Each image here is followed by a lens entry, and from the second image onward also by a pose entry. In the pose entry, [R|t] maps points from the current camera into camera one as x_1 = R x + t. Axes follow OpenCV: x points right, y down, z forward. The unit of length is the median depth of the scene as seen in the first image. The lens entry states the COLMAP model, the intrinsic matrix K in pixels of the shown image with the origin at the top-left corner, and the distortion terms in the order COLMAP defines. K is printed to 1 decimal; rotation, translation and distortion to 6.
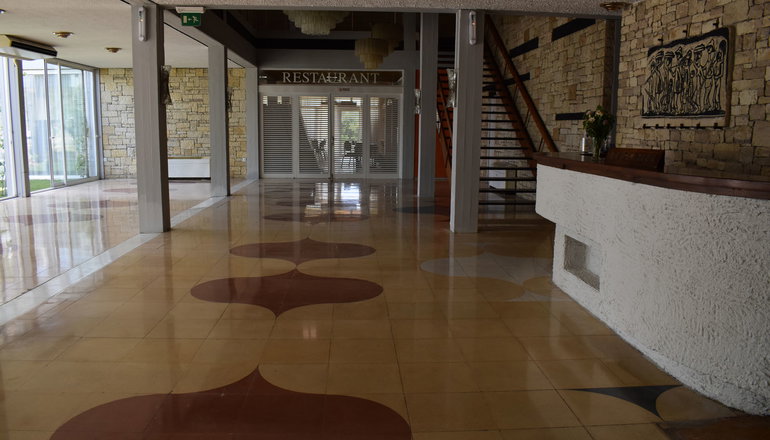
lens RADIAL K [[599.4, 0, 385.0], [0, 599.4, 220.0], [0, 0, 1]] dist [-0.089456, 0.008289]
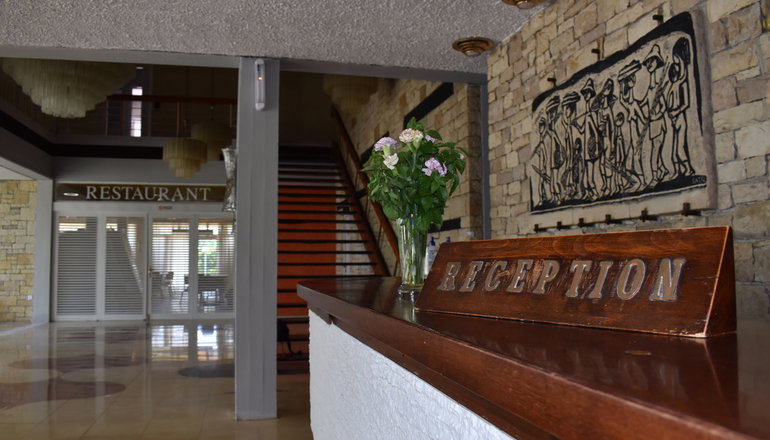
lens RADIAL K [[599.4, 0, 385.0], [0, 599.4, 220.0], [0, 0, 1]] dist [-0.089456, 0.008289]
pose [[0.983531, -0.002954, 0.180714, 0.208332], [0.042443, 0.975682, -0.215044, -0.052821], [-0.175684, 0.219173, 0.959739, 0.509368]]
